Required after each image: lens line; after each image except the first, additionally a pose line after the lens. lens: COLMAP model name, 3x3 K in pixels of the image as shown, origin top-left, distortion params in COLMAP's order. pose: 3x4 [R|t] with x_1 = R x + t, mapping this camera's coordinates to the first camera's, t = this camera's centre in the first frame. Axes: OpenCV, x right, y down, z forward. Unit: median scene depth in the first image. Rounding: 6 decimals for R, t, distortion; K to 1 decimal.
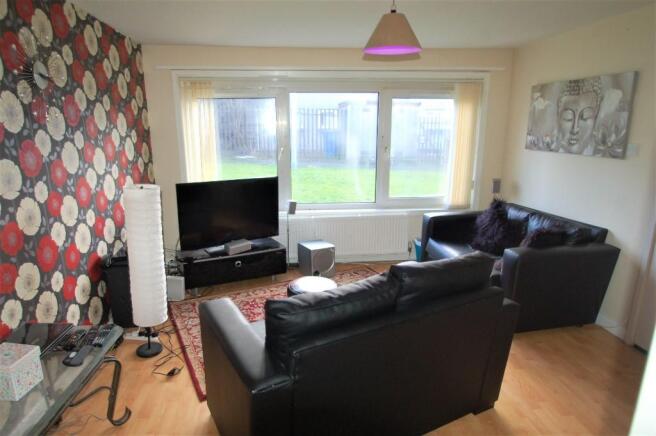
lens RADIAL K [[409.5, 0, 315.8], [0, 409.5, 228.0], [0, 0, 1]] dist [-0.002675, -0.002477]
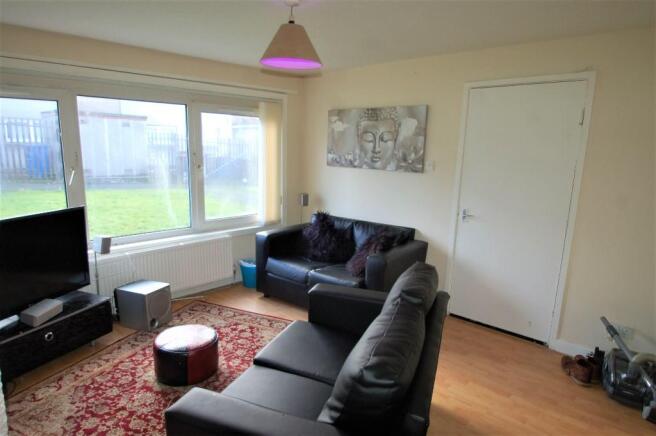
lens RADIAL K [[409.5, 0, 315.8], [0, 409.5, 228.0], [0, 0, 1]] dist [-0.002675, -0.002477]
pose [[0.770735, -0.106552, 0.628184, -0.257189], [0.130691, 0.991392, 0.007812, -0.039856], [-0.623609, 0.076077, 0.778026, 0.173847]]
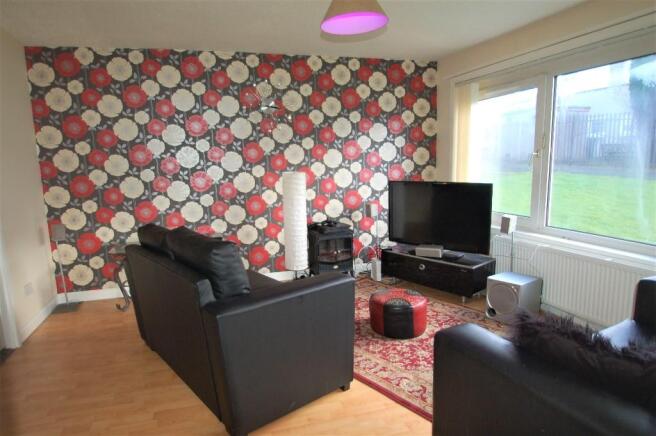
lens RADIAL K [[409.5, 0, 315.8], [0, 409.5, 228.0], [0, 0, 1]] dist [-0.002675, -0.002477]
pose [[0.212667, 0.159660, -0.963992, 0.698894], [-0.211059, 0.970777, 0.114222, -0.062638], [0.954058, 0.179168, 0.240150, 0.512868]]
